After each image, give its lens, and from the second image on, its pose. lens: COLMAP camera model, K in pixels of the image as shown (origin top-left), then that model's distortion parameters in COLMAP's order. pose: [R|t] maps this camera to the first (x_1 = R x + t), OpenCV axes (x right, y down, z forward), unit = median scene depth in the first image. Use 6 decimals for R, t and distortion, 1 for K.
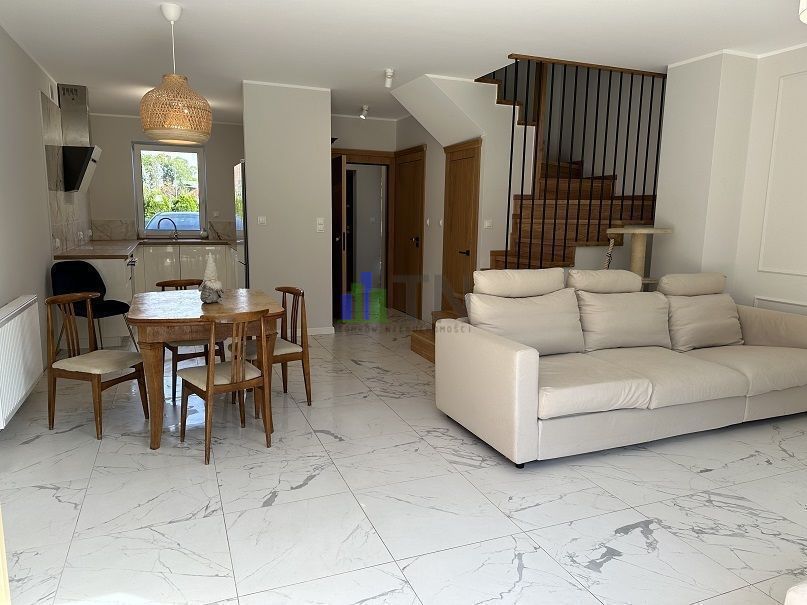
lens RADIAL K [[565.1, 0, 403.5], [0, 565.1, 302.5], [0, 0, 1]] dist [0.095683, -0.115274]
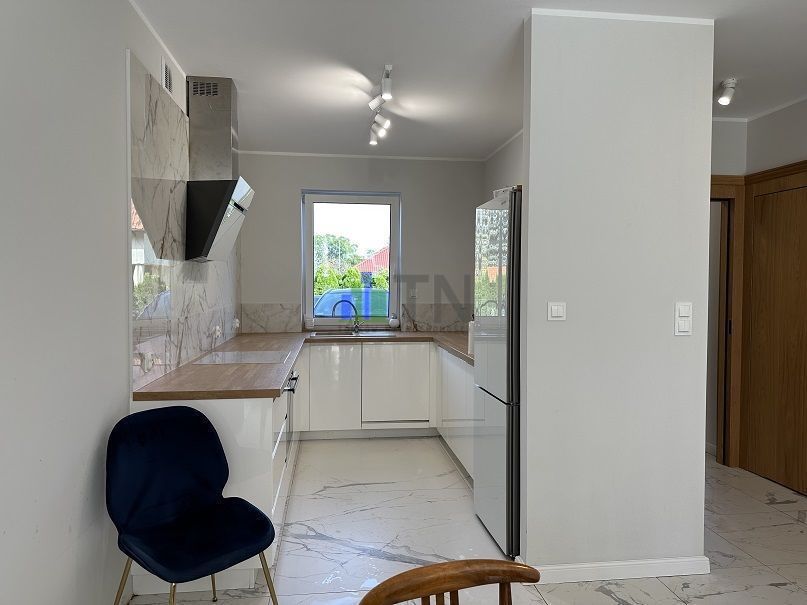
lens RADIAL K [[569.4, 0, 403.5], [0, 569.4, 302.5], [0, 0, 1]] dist [0.004553, -0.000304]
pose [[0.966461, -0.003751, -0.256788, -0.253099], [-0.028019, 0.992384, -0.119950, -0.095725], [0.255282, 0.123122, 0.958995, 0.550853]]
